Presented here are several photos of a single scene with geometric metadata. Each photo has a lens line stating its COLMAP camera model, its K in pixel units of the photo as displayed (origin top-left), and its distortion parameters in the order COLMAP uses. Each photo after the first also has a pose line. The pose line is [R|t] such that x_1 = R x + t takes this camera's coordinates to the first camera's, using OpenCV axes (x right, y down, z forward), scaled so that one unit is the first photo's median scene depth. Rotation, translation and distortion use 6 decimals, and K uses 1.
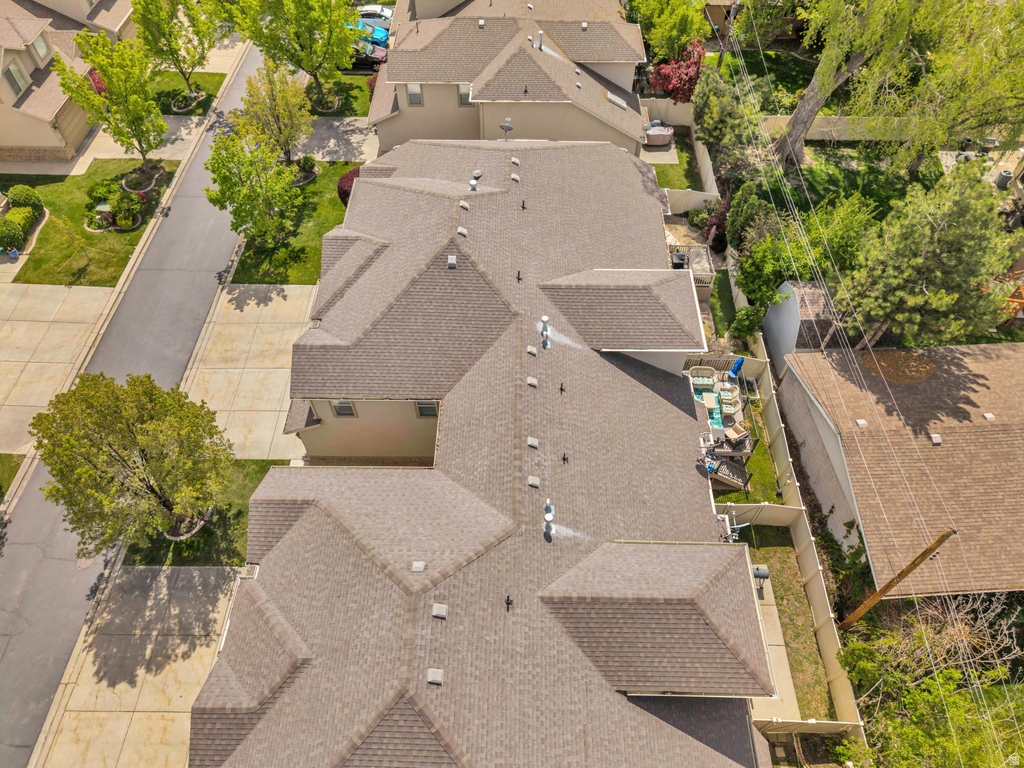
lens RADIAL K [[687.1, 0, 509.7], [0, 687.1, 384.2], [0, 0, 1]] dist [0.028837, -0.031303]
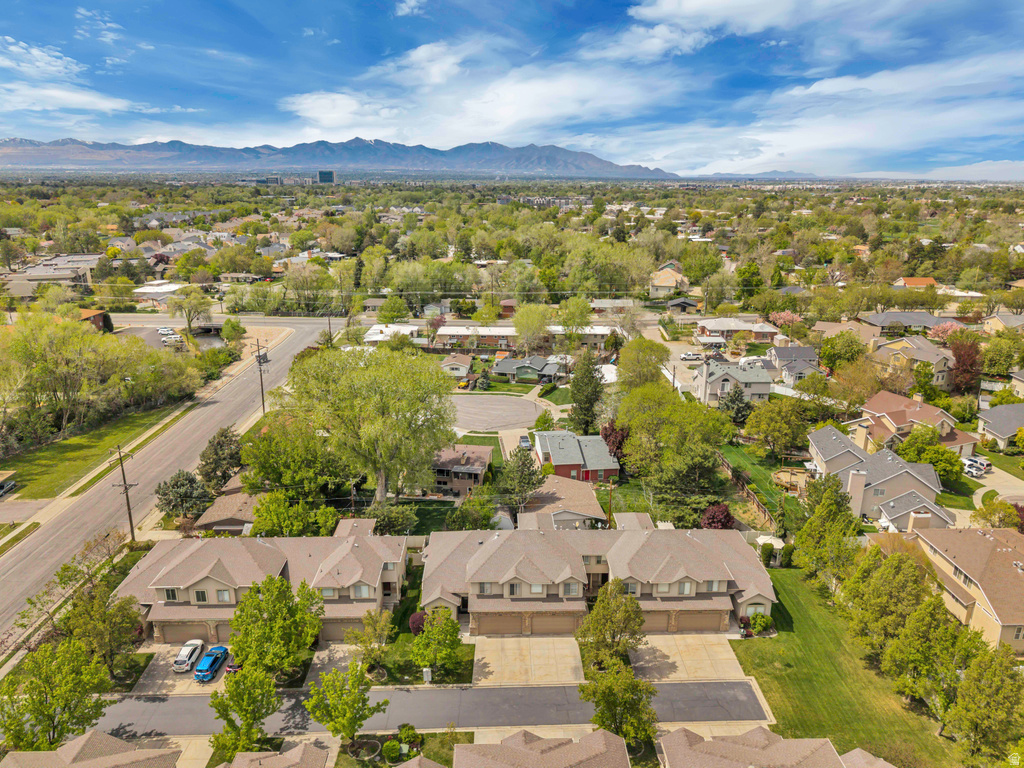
lens RADIAL K [[675.7, 0, 511.5], [0, 675.7, 404.2], [0, 0, 1]] dist [0.051413, -0.064208]
pose [[-0.045000, -0.318931, 0.946709, -1.864052], [0.791867, 0.566360, 0.228437, -0.884941], [-0.609033, 0.759947, 0.227065, -0.025878]]
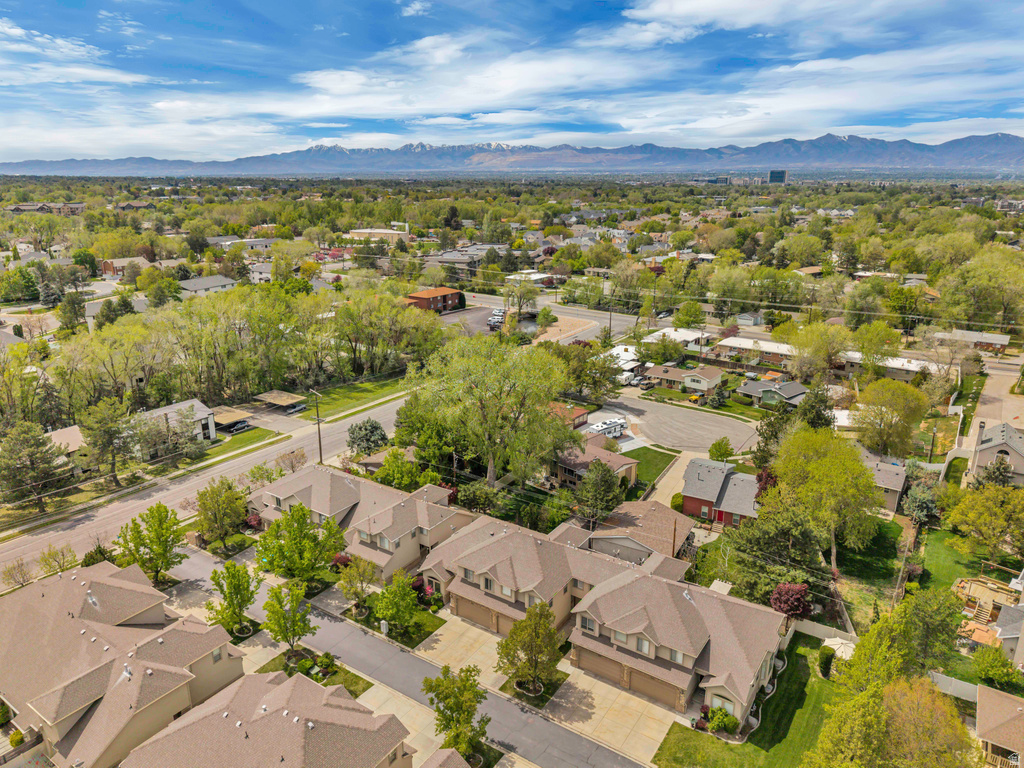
lens RADIAL K [[687.1, 0, 509.7], [0, 687.1, 384.2], [0, 0, 1]] dist [0.028837, -0.031303]
pose [[0.544883, -0.245044, 0.801907, -1.649675], [0.667018, 0.706197, -0.237431, -0.027646], [-0.508123, 0.664258, 0.548244, -0.727537]]
